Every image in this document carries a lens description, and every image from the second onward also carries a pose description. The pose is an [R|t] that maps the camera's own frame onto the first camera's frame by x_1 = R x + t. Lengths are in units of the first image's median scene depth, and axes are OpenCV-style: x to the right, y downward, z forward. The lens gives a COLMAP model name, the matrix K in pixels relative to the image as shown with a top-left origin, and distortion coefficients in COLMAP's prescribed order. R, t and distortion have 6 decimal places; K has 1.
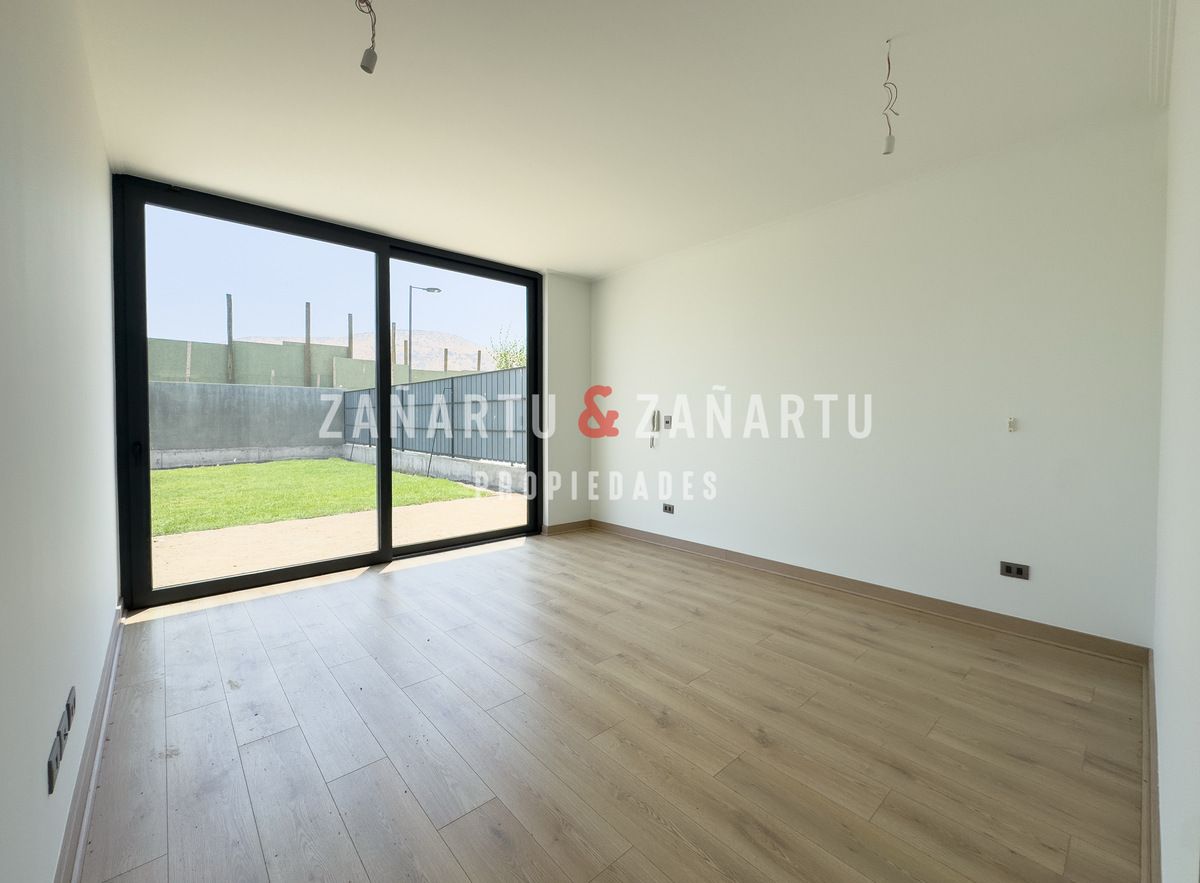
lens RADIAL K [[493.4, 0, 598.4], [0, 493.4, 438.1], [0, 0, 1]] dist [-0.001504, -0.000221]
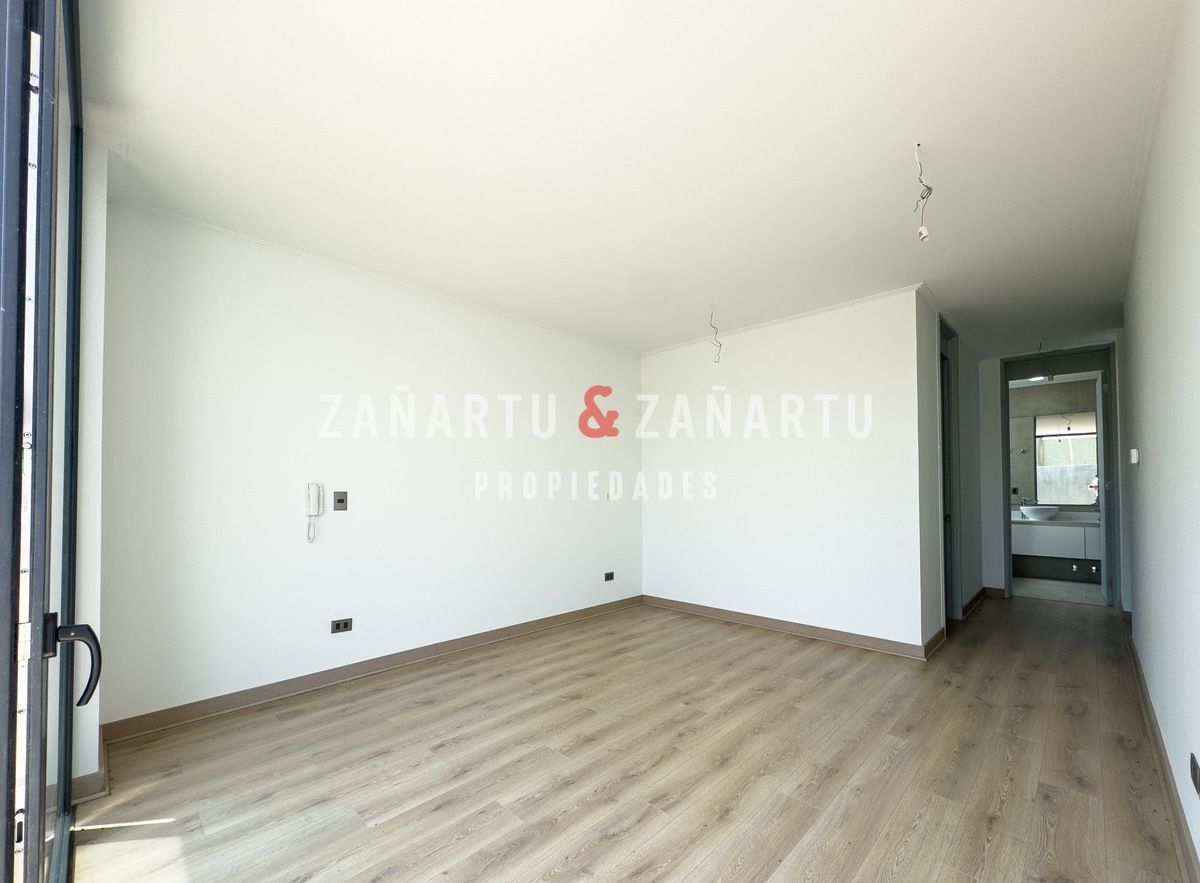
lens RADIAL K [[493.4, 0, 599.3], [0, 493.4, 433.1], [0, 0, 1]] dist [-0.001504, -0.000221]
pose [[-0.077172, 0.120867, 0.989664, -0.902176], [0.044302, 0.992060, -0.117705, -0.042591], [-0.996033, 0.034761, -0.081914, 1.004956]]
